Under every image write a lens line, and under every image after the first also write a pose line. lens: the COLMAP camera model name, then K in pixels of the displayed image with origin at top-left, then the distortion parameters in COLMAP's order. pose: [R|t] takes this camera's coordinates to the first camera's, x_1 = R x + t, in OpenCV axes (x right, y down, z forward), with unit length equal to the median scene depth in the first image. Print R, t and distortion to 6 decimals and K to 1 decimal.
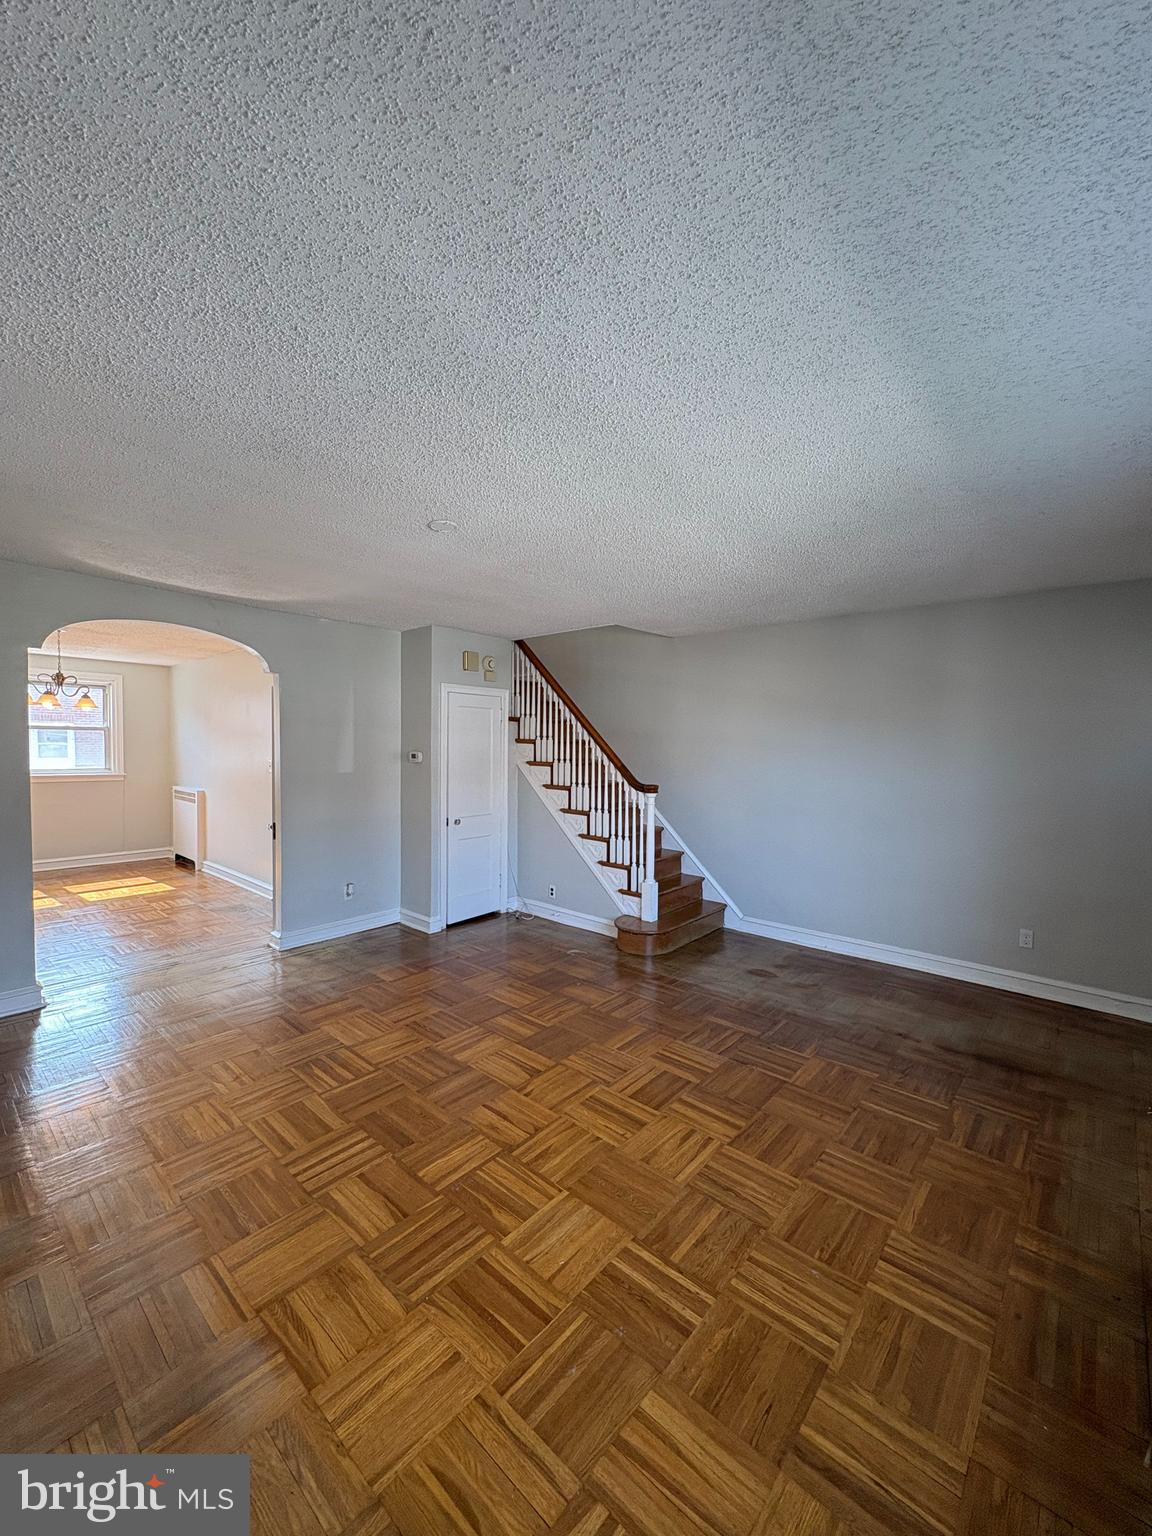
lens RADIAL K [[610.6, 0, 576.0], [0, 610.6, 768.0], [0, 0, 1]] dist [-0.000435, 0.000027]
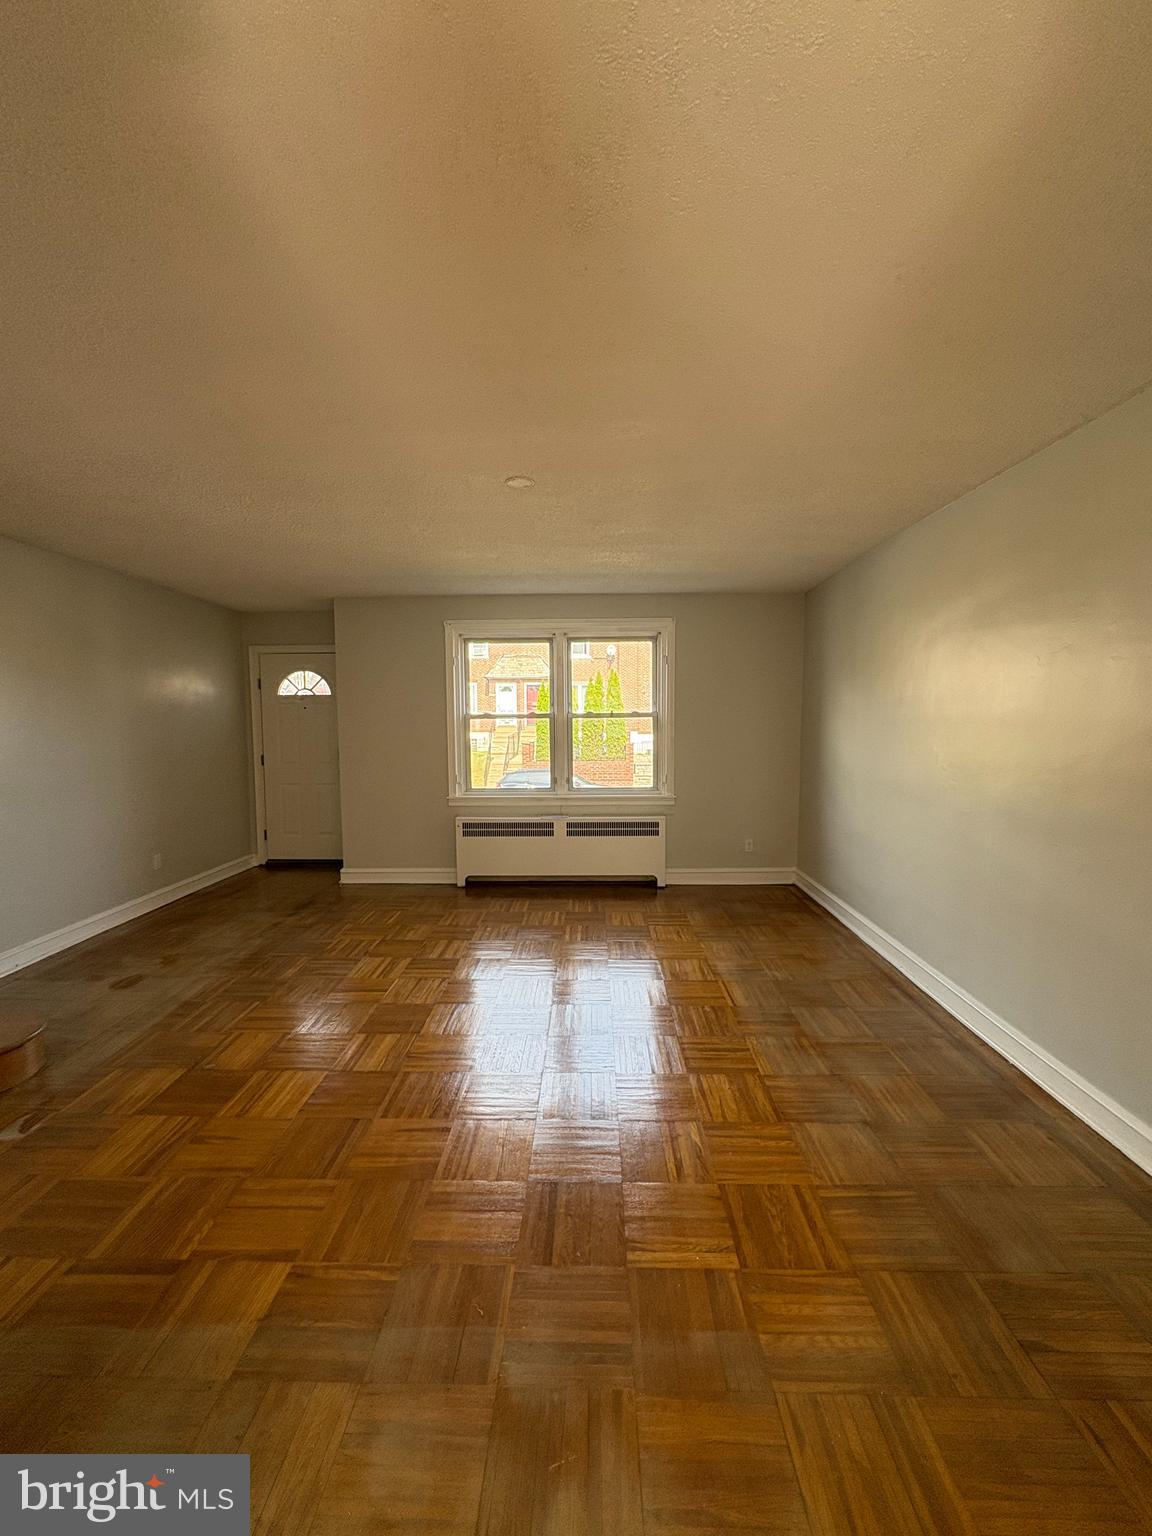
lens RADIAL K [[610.6, 0, 576.0], [0, 610.6, 768.0], [0, 0, 1]] dist [-0.000435, 0.000027]
pose [[-0.640091, -0.070382, 0.765068, -0.985199], [0.028515, 0.992933, 0.115202, -0.038652], [-0.767769, 0.095556, -0.633561, 1.469683]]
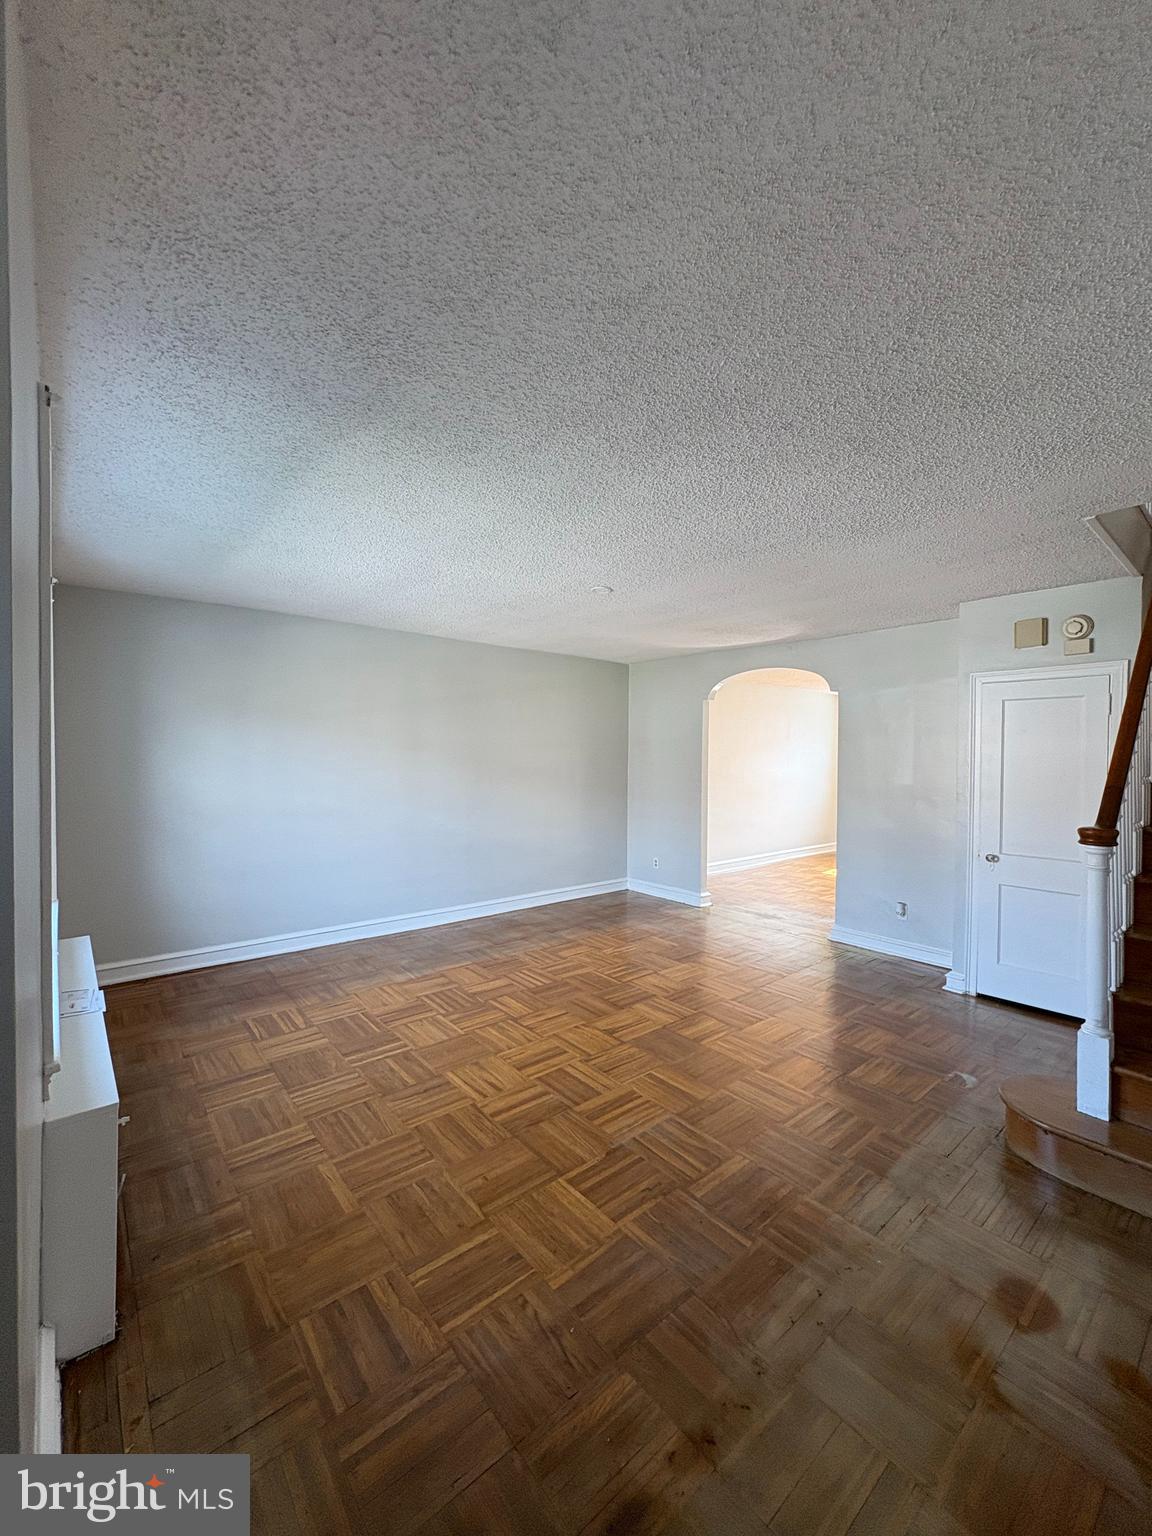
lens RADIAL K [[610.6, 0, 576.0], [0, 610.6, 768.0], [0, 0, 1]] dist [-0.000435, 0.000027]
pose [[-0.153625, 0.006256, -0.988109, 1.058987], [-0.050154, 0.998642, 0.014120, -0.009022], [0.986856, 0.051727, -0.153102, 1.073213]]
